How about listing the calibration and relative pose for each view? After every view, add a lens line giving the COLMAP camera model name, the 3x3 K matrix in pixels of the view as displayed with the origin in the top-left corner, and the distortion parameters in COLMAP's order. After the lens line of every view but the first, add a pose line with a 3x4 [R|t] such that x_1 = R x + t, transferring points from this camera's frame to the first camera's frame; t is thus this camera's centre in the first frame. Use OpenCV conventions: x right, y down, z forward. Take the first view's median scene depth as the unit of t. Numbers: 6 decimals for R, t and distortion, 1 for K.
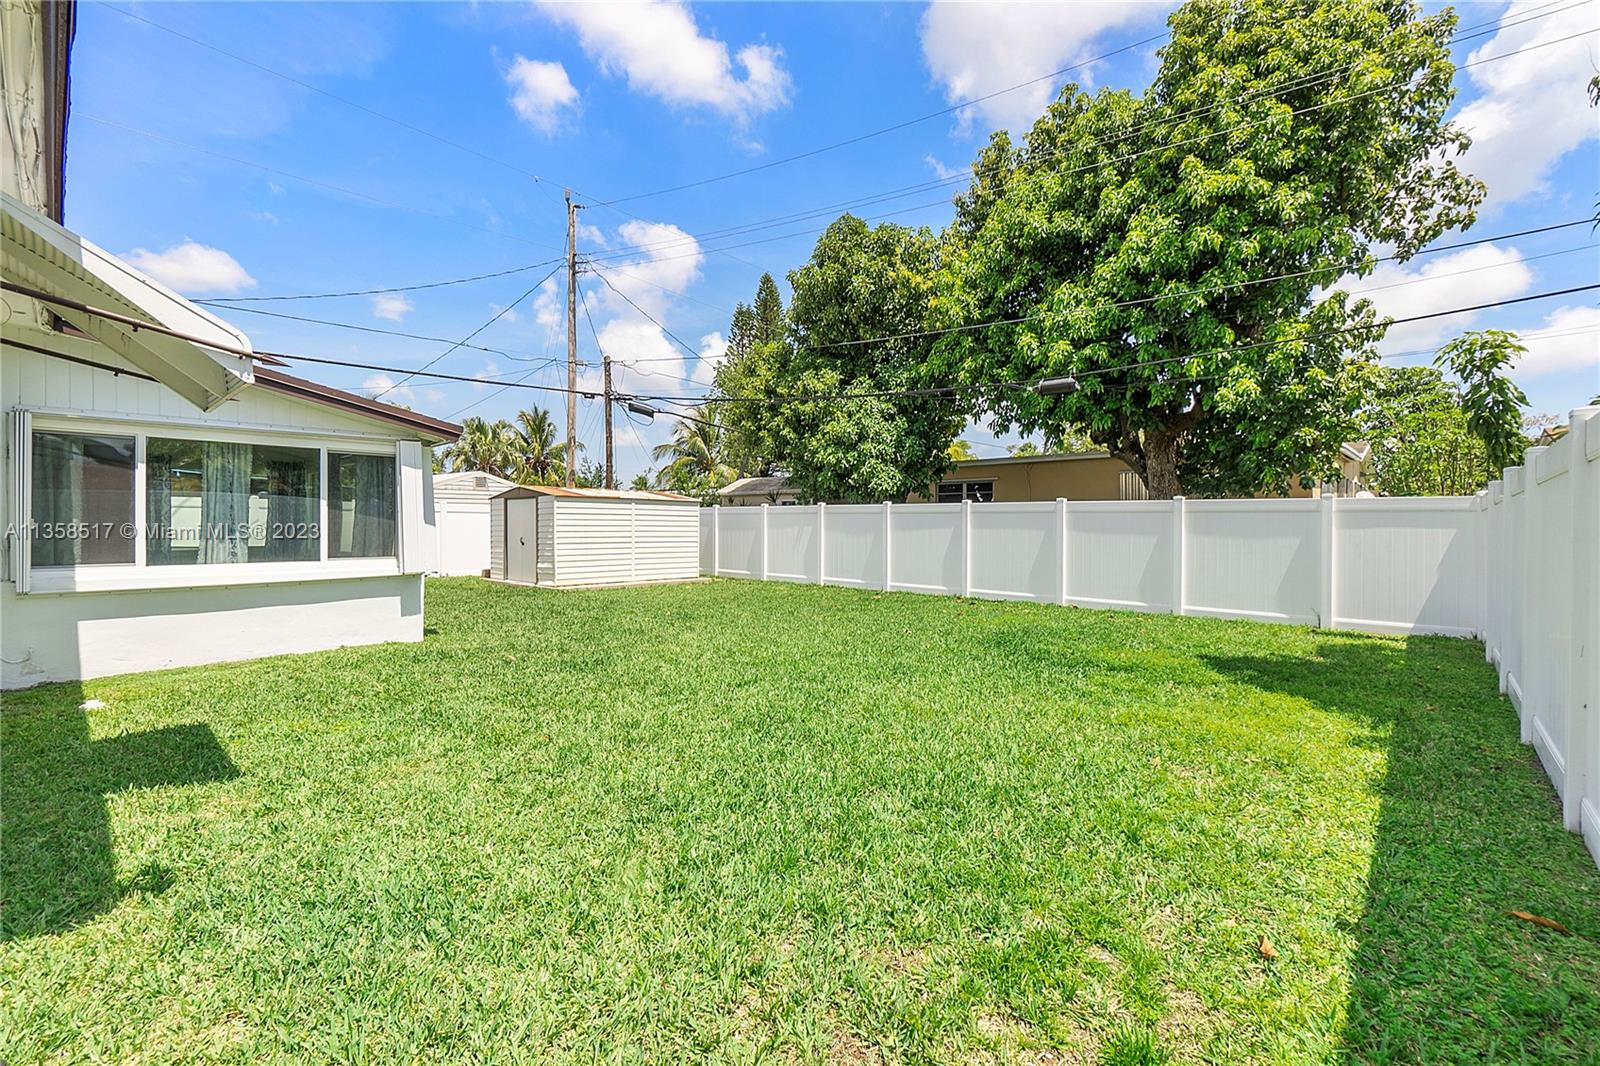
lens RADIAL K [[694.8, 0, 784.8], [0, 694.8, 525.8], [0, 0, 1]] dist [-0.009269, 0.002955]
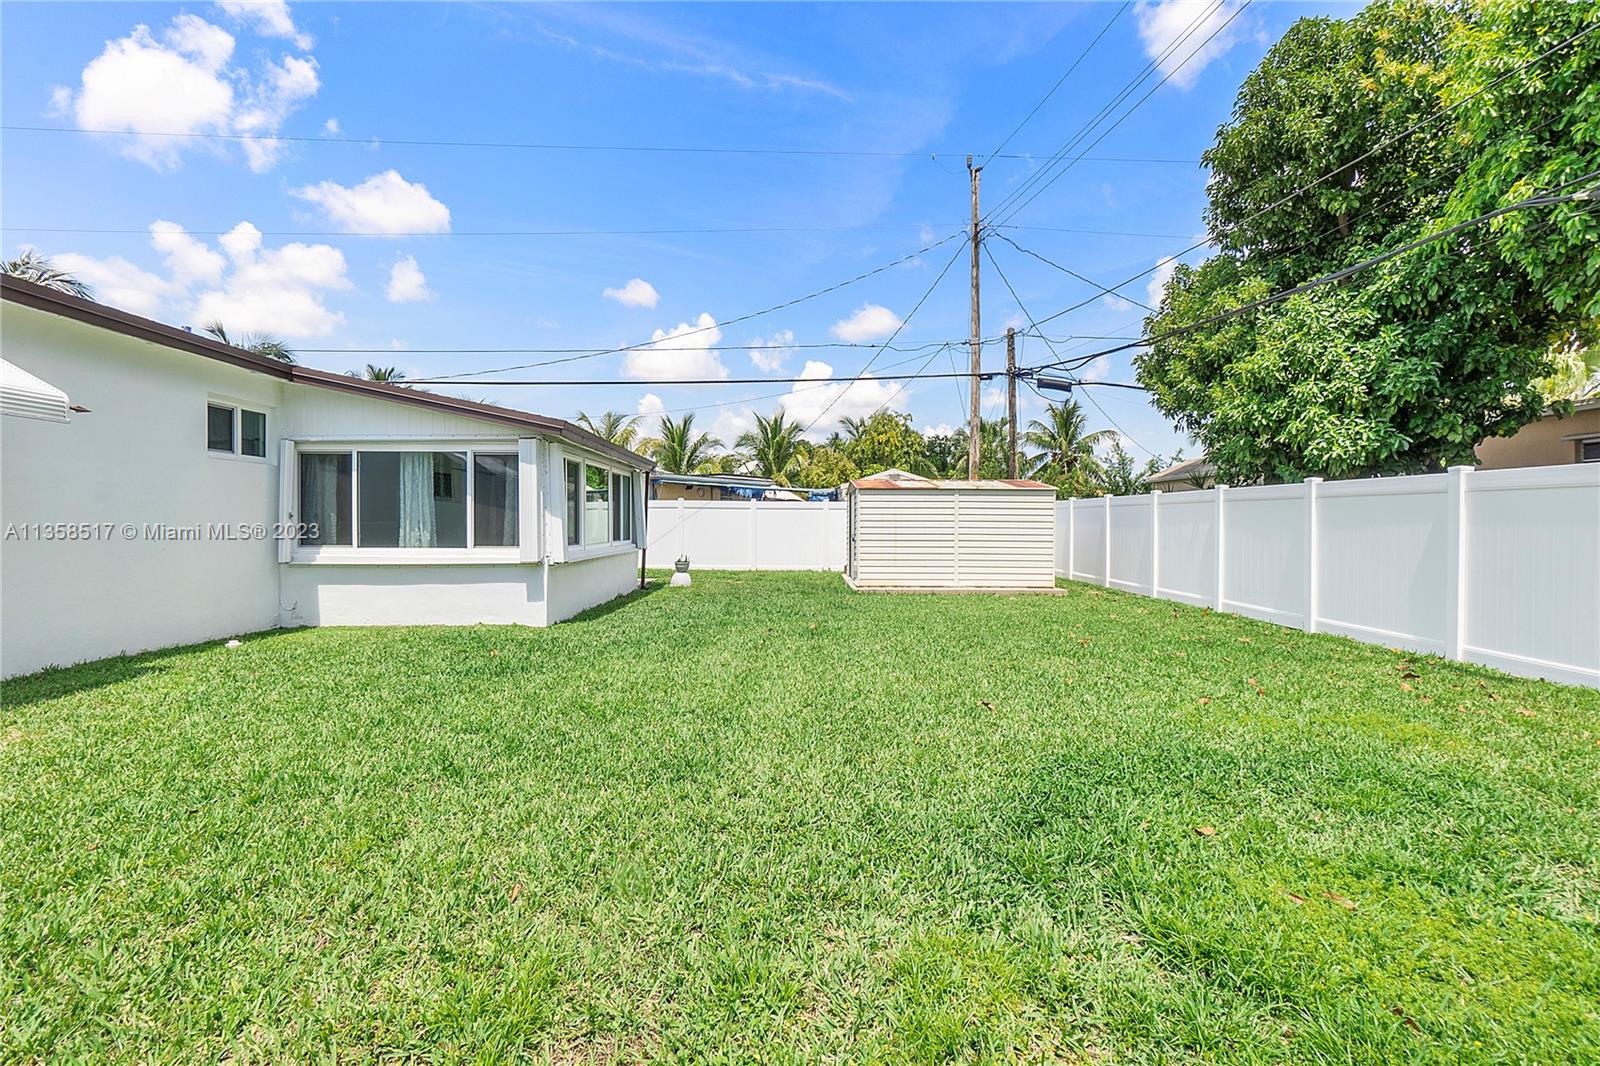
lens RADIAL K [[694.8, 0, 786.5], [0, 694.8, 520.0], [0, 0, 1]] dist [-0.009269, 0.002955]
pose [[0.685708, -0.005391, -0.727857, 0.247531], [-0.000952, 0.999965, -0.008304, 0.005640], [0.727876, 0.006387, 0.685679, 0.265997]]
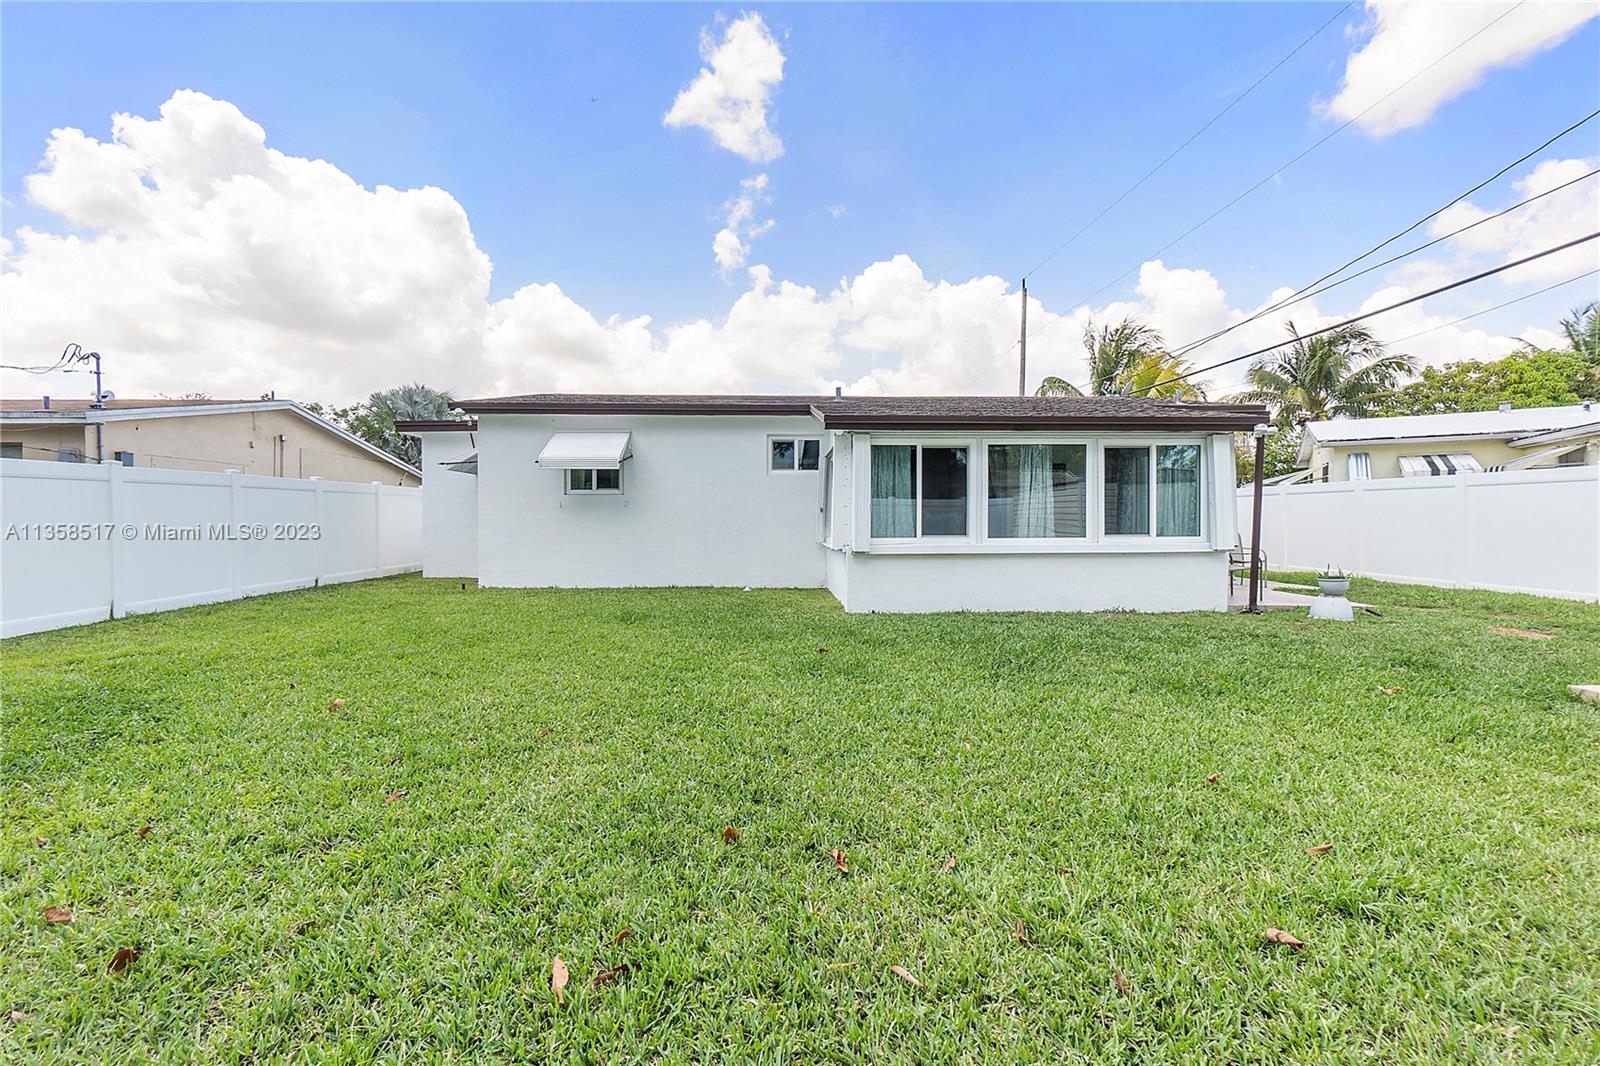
lens RADIAL K [[694.8, 0, 800.2], [0, 694.8, 525.2], [0, 0, 1]] dist [-0.009269, 0.002955]
pose [[-0.708363, 0.003301, -0.705841, 0.150279], [-0.001367, 0.999981, 0.006048, 0.010199], [0.705847, 0.005249, -0.708345, 0.861869]]
